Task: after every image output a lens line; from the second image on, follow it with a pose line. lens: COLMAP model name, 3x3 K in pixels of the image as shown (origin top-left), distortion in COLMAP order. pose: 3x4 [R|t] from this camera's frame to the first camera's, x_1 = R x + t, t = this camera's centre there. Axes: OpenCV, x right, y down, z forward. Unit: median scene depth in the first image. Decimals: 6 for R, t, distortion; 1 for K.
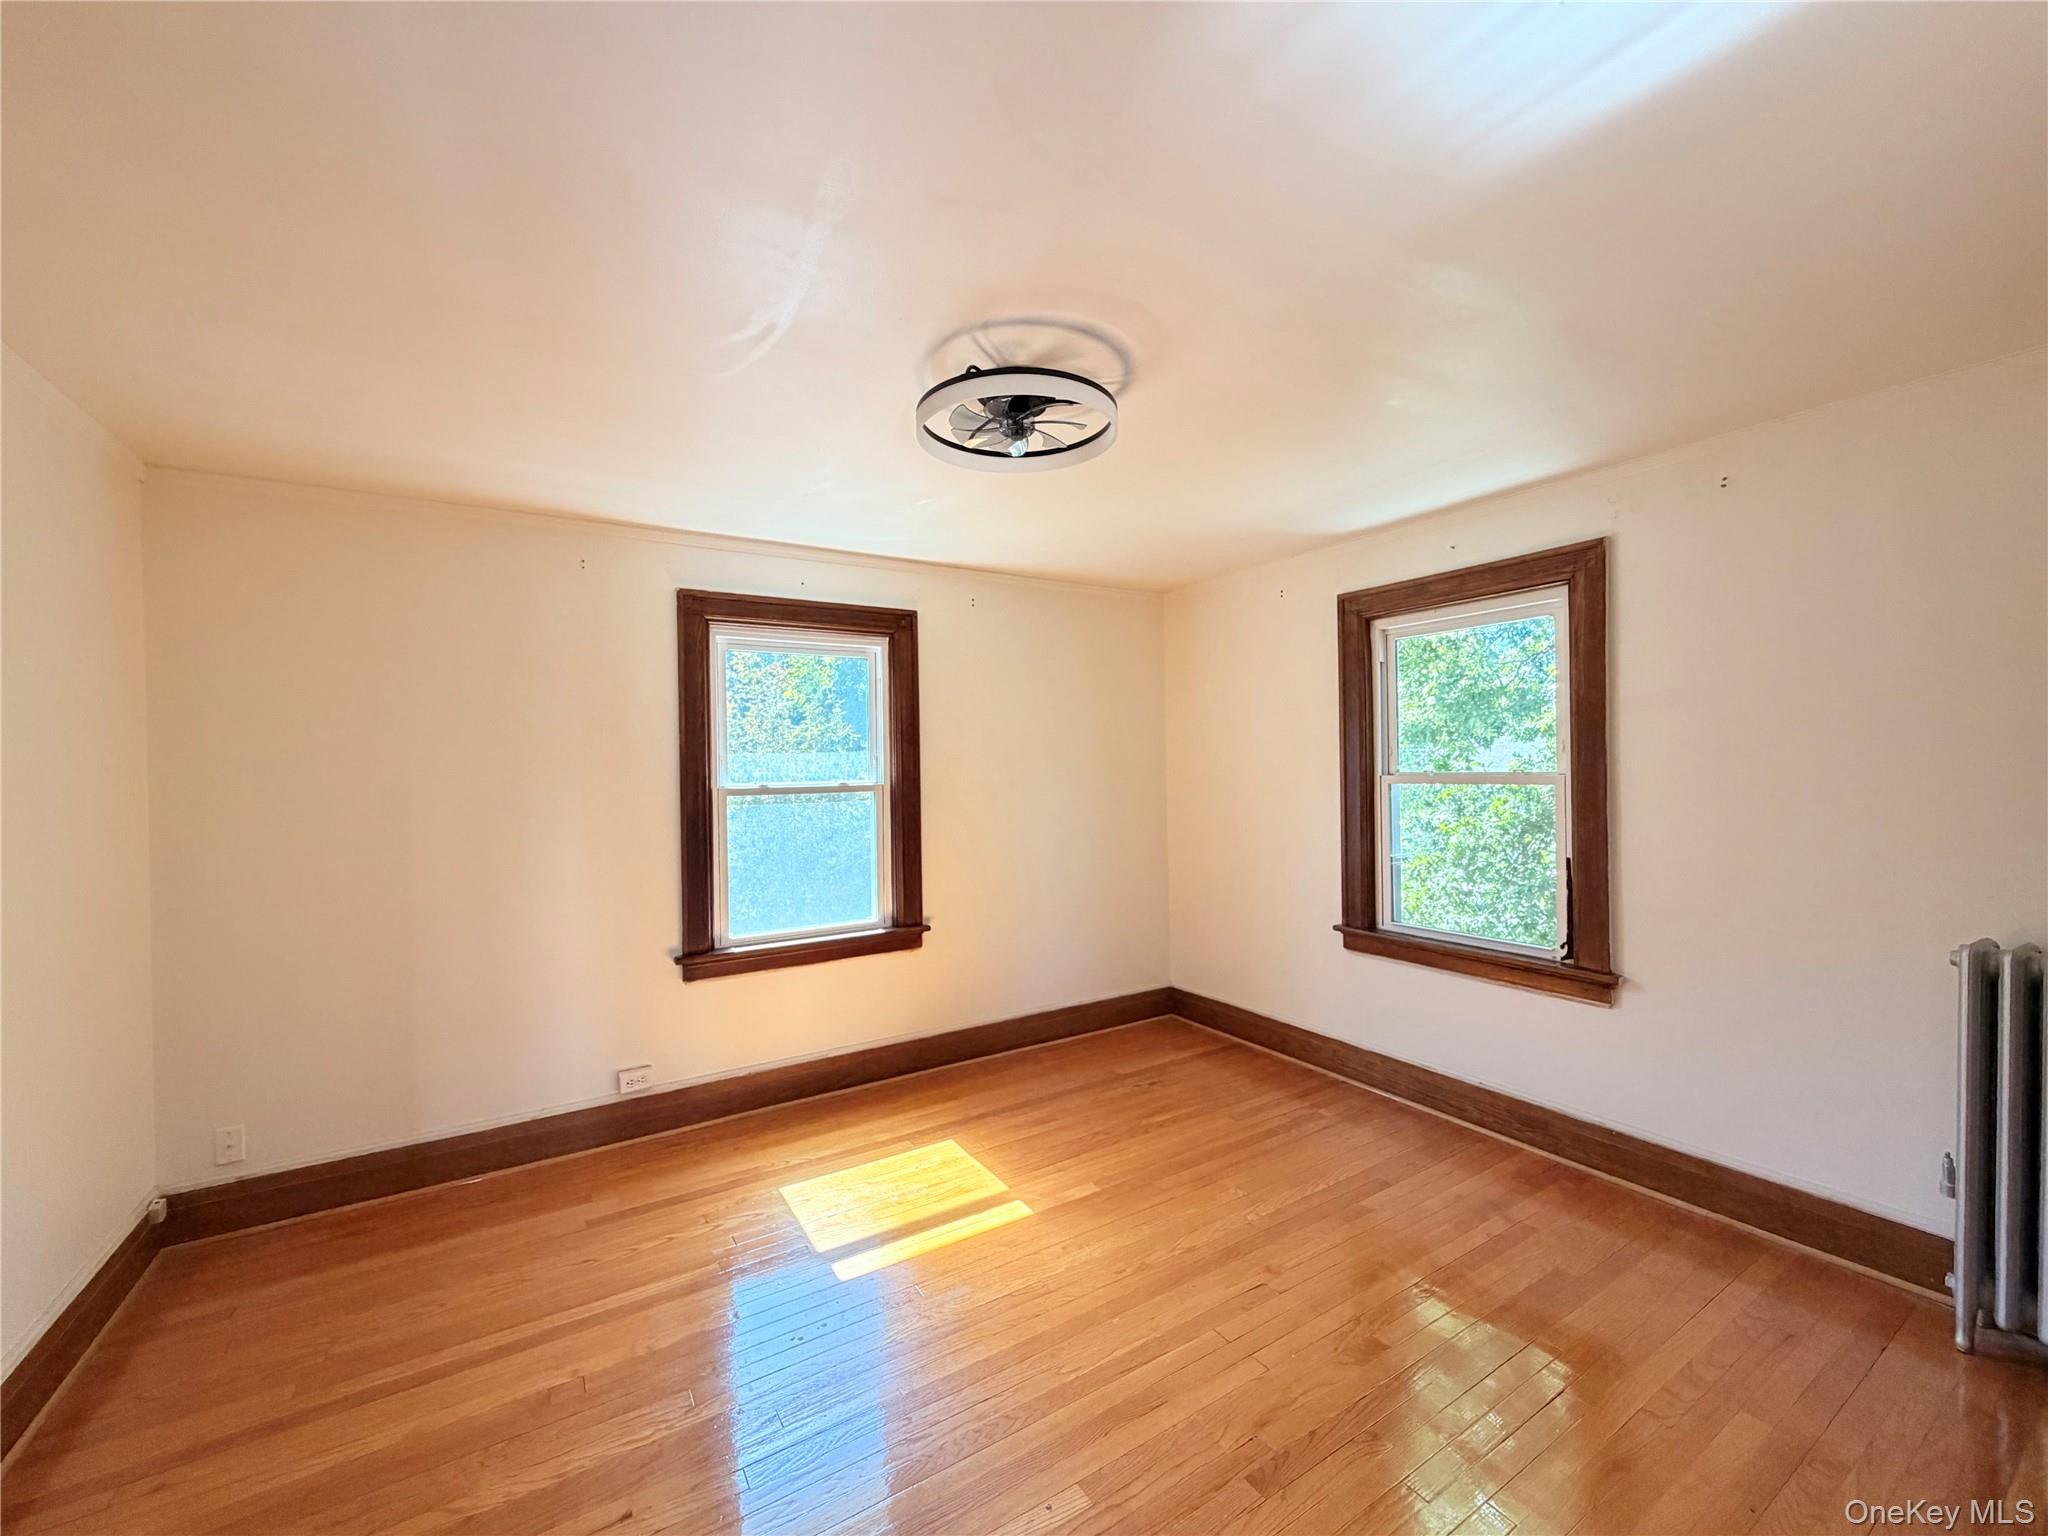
lens RADIAL K [[817.3, 0, 1016.4], [0, 817.3, 766.2], [0, 0, 1]] dist [-0.000784, -0.000125]
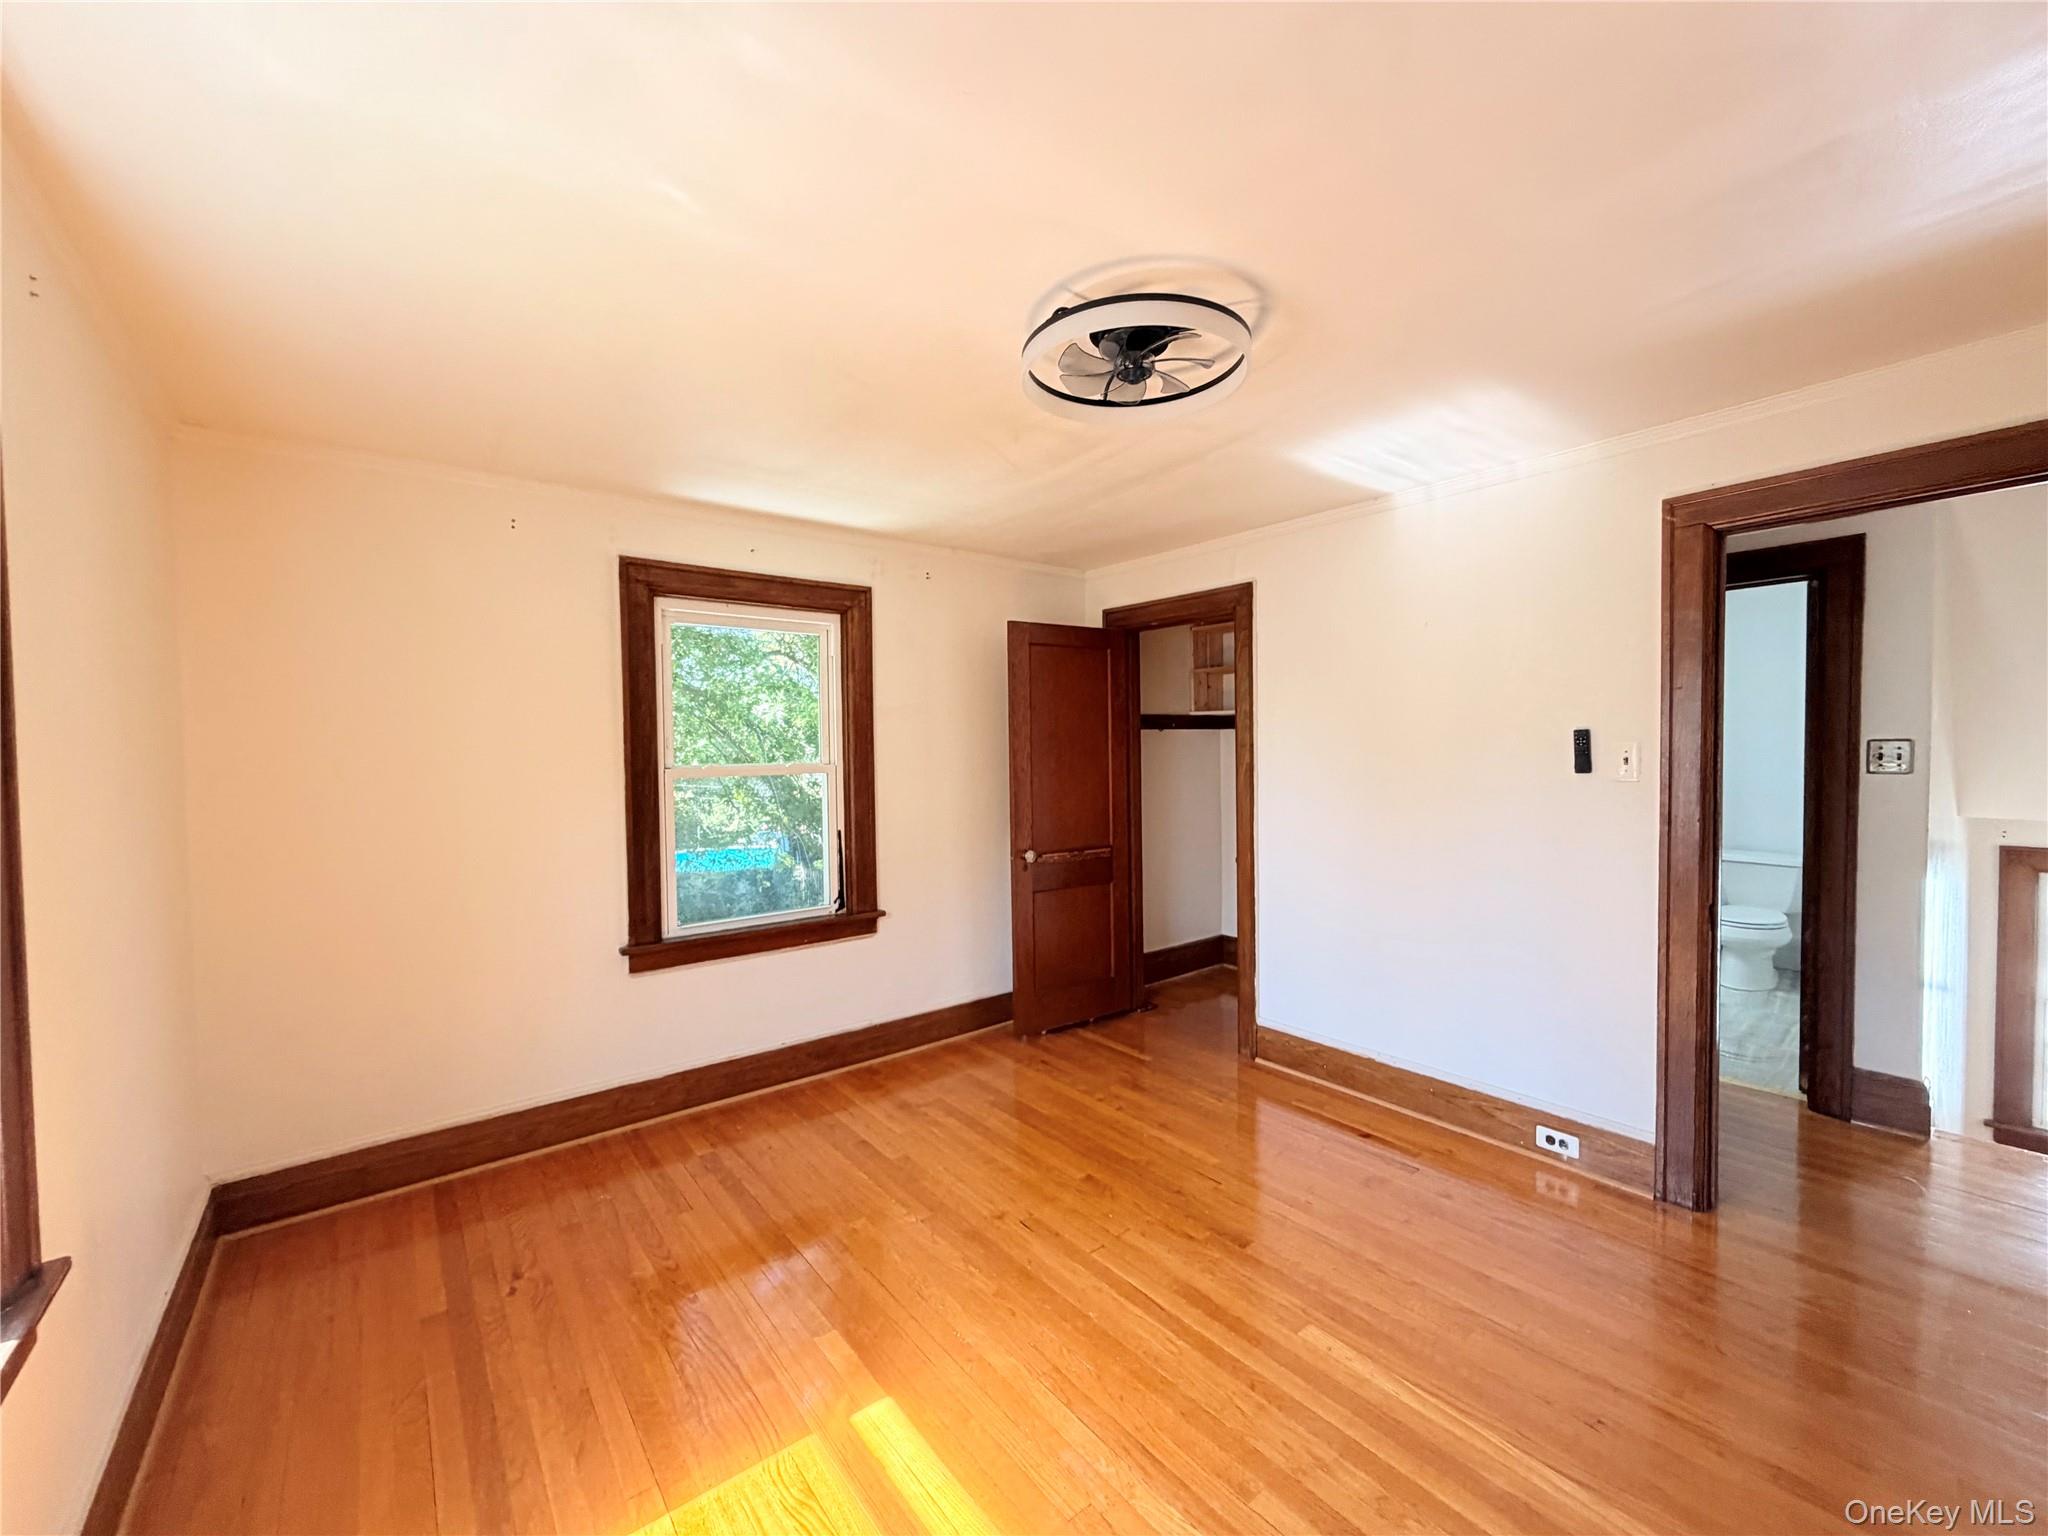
lens RADIAL K [[817.3, 0, 1019.5], [0, 817.3, 753.2], [0, 0, 1]] dist [-0.000784, -0.000125]
pose [[-0.124693, 0.015761, 0.992070, -0.594843], [0.013726, 0.999806, -0.014159, 0.014659], [-0.992100, 0.011852, -0.124885, 0.846328]]
